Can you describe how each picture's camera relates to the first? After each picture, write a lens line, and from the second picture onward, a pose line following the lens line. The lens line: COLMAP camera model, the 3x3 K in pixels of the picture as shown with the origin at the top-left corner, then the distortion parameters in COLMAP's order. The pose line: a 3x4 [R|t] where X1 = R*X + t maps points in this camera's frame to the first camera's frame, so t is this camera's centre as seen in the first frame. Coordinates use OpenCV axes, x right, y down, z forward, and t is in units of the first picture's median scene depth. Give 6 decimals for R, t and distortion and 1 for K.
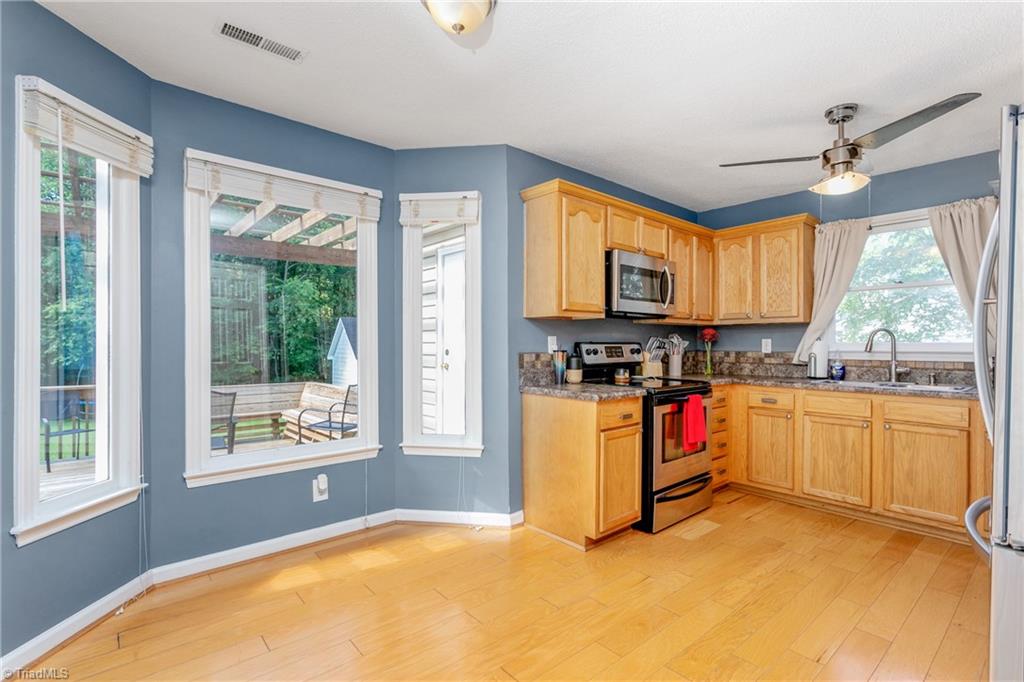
lens RADIAL K [[492.5, 0, 509.5], [0, 492.5, 348.7], [0, 0, 1]] dist [-0.006135, 0.002431]
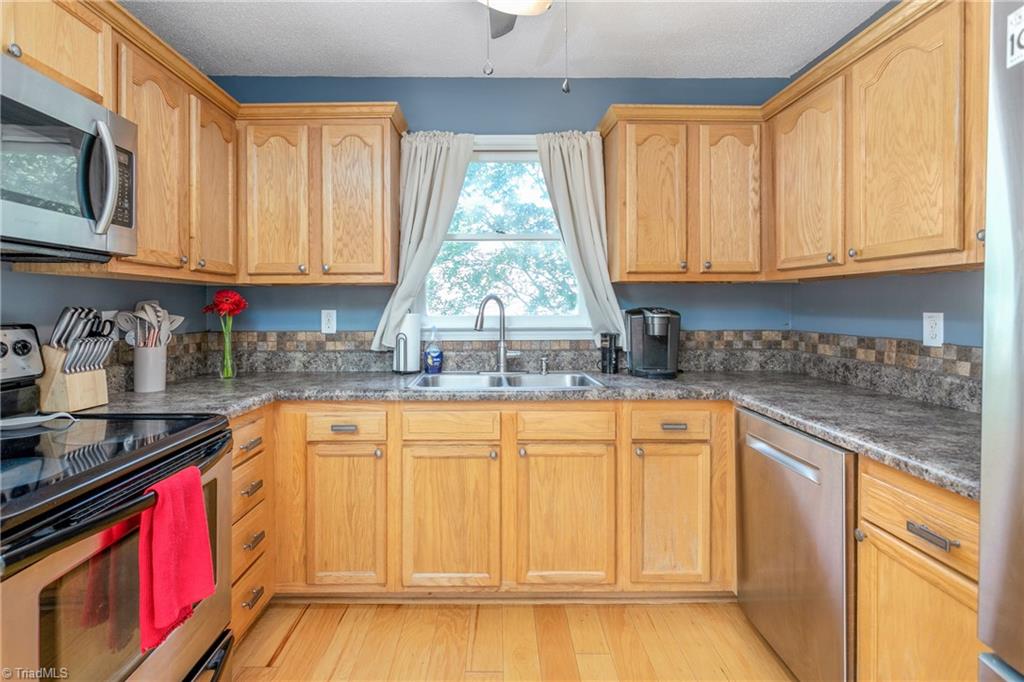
lens RADIAL K [[492.5, 0, 488.1], [0, 492.5, 301.9], [0, 0, 1]] dist [-0.006135, 0.002431]
pose [[0.656024, 0.003463, 0.754732, 0.242187], [0.012416, 0.999805, -0.015380, -0.022378], [-0.754638, 0.019460, 0.655853, 0.565691]]
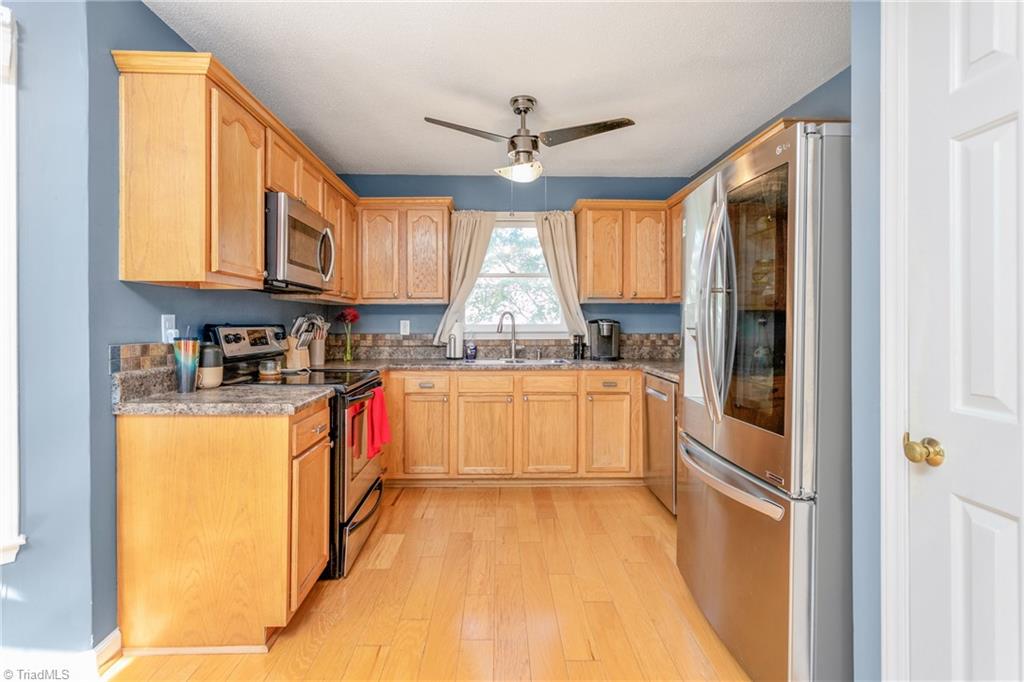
lens RADIAL K [[492.5, 0, 511.0], [0, 492.5, 323.0], [0, 0, 1]] dist [-0.006135, 0.002431]
pose [[0.623284, 0.000099, 0.781995, -0.124778], [0.010914, 0.999901, -0.008826, -0.004700], [-0.781919, 0.014036, 0.623222, 0.293137]]
